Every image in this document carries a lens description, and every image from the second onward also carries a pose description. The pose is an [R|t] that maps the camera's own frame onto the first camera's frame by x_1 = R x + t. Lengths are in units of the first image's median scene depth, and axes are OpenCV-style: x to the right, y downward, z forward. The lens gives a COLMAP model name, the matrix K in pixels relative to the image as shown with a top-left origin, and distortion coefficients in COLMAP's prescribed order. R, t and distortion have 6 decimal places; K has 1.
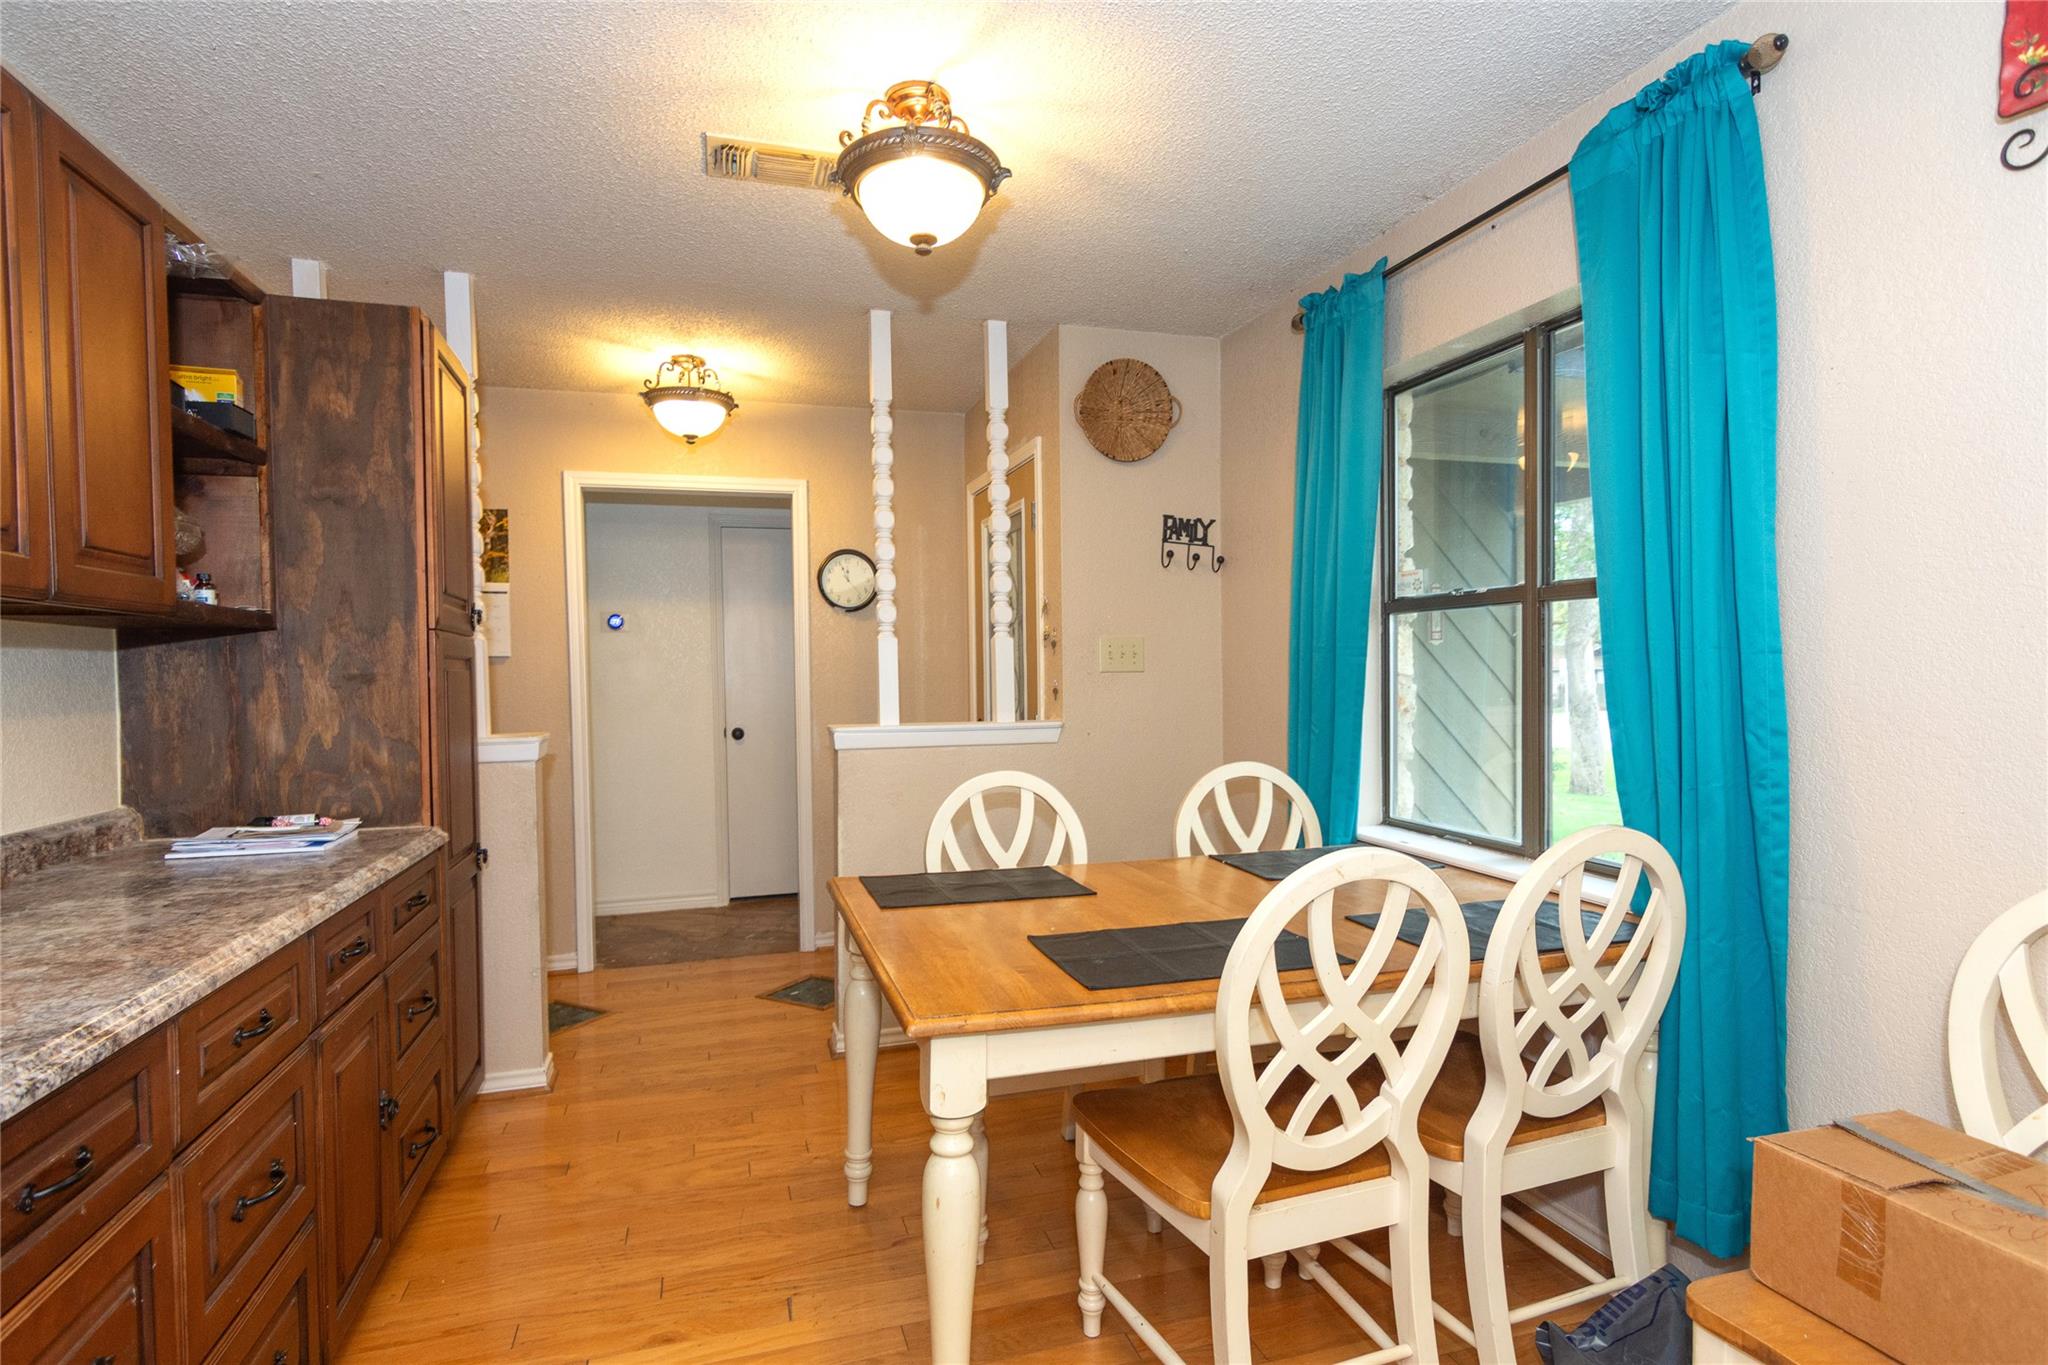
lens RADIAL K [[991.3, 0, 1024.0], [0, 991.3, 682.7], [0, 0, 1]] dist [-0.003475, 0.003519]
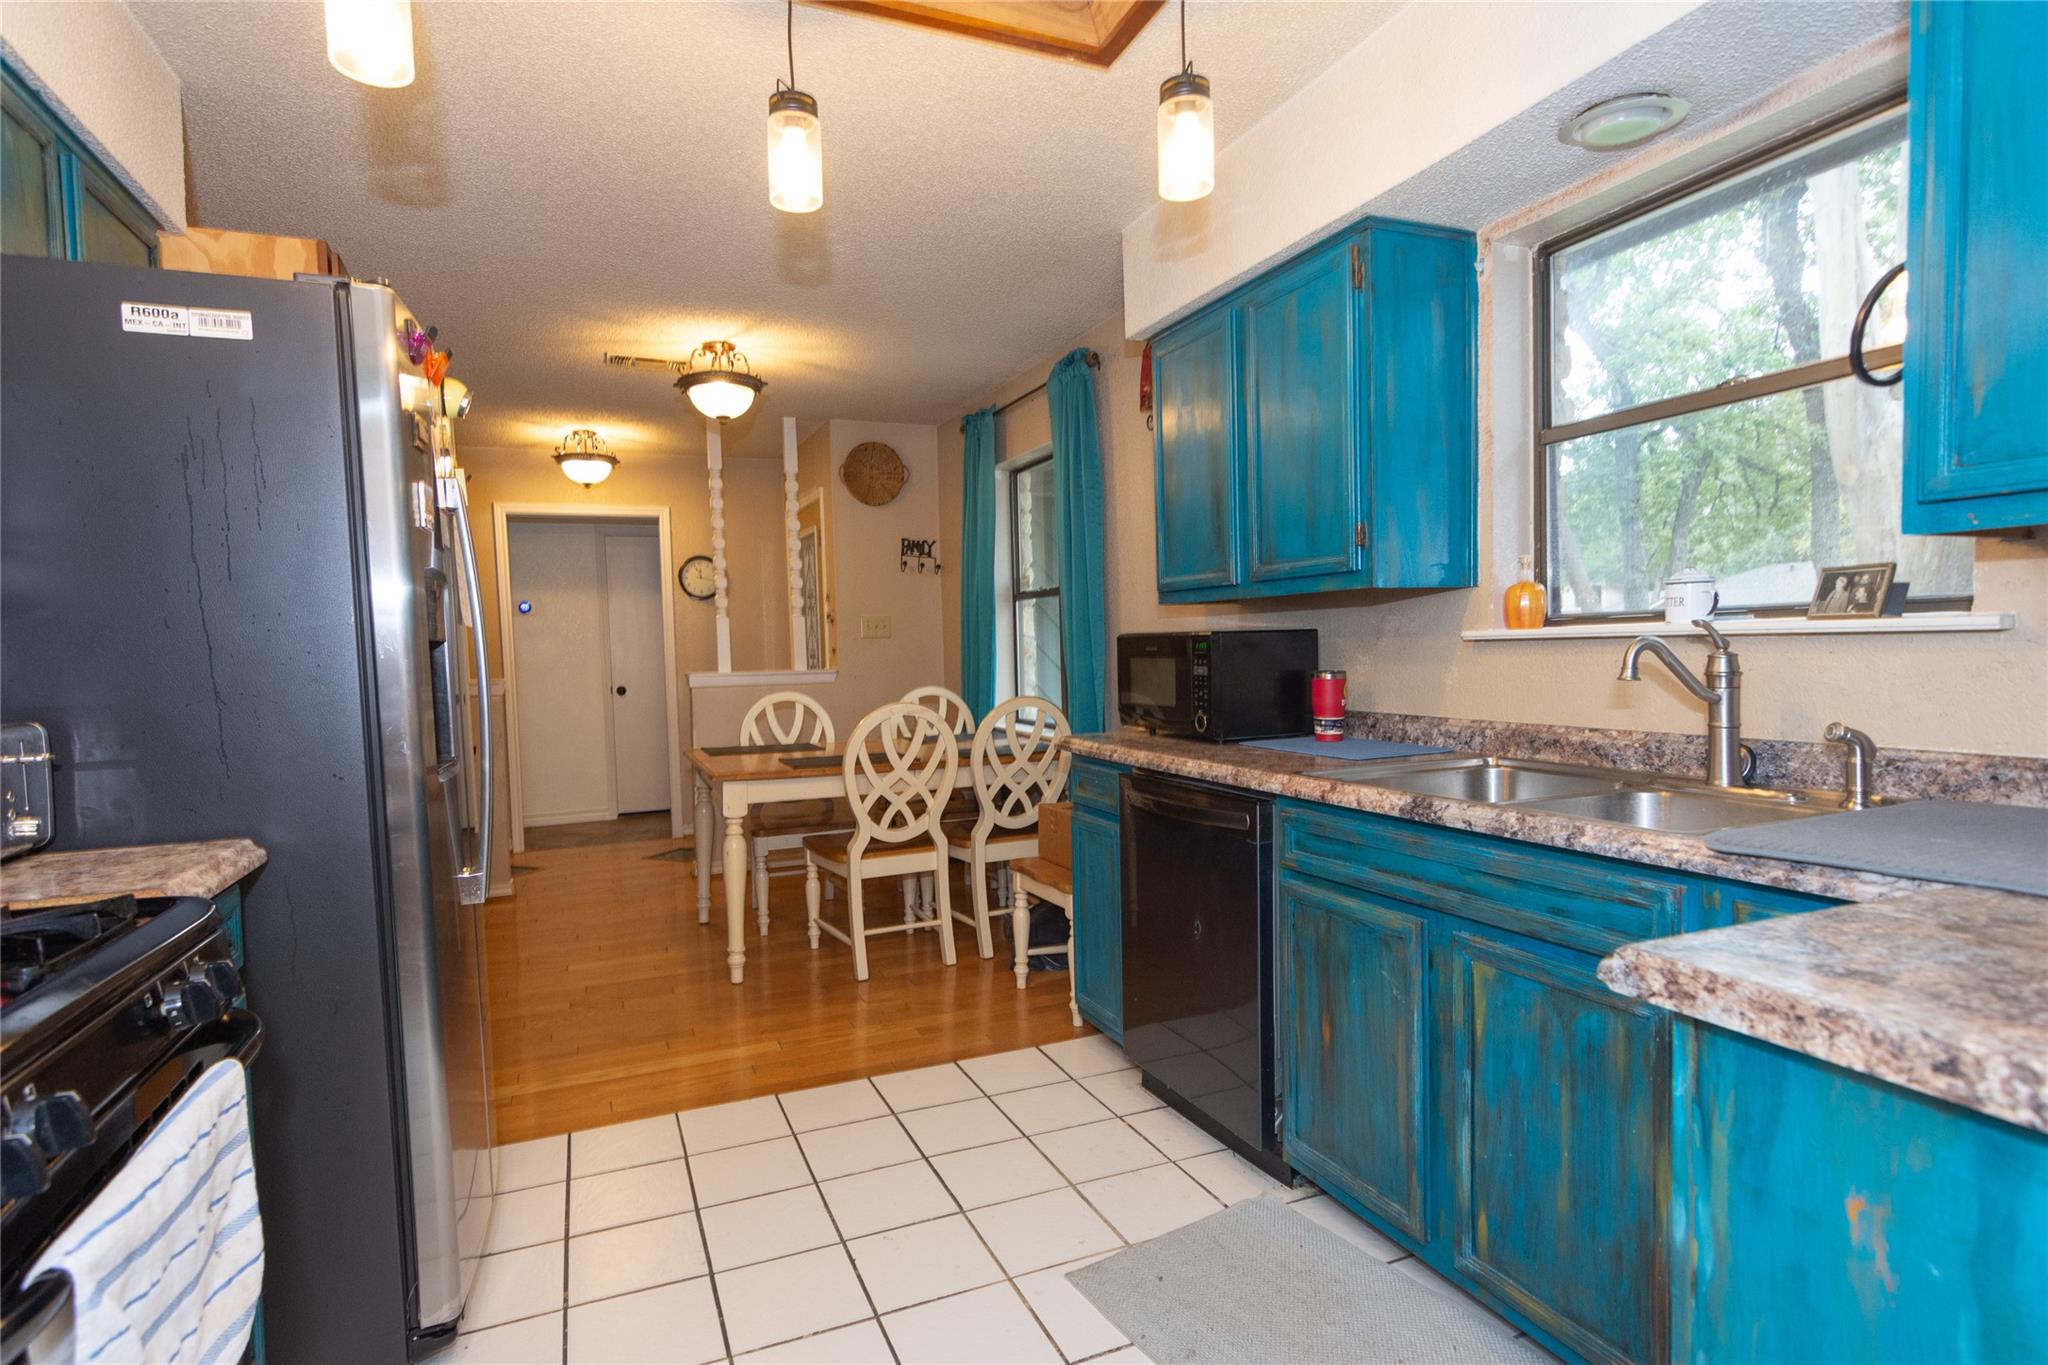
lens RADIAL K [[991.3, 0, 1018.6], [0, 991.3, 689.1], [0, 0, 1]] dist [-0.003475, 0.003519]
pose [[0.993556, -0.016702, 0.112105, 0.151245], [0.013086, 0.999373, 0.032909, 0.023193], [-0.112584, -0.031229, 0.993151, -0.625486]]
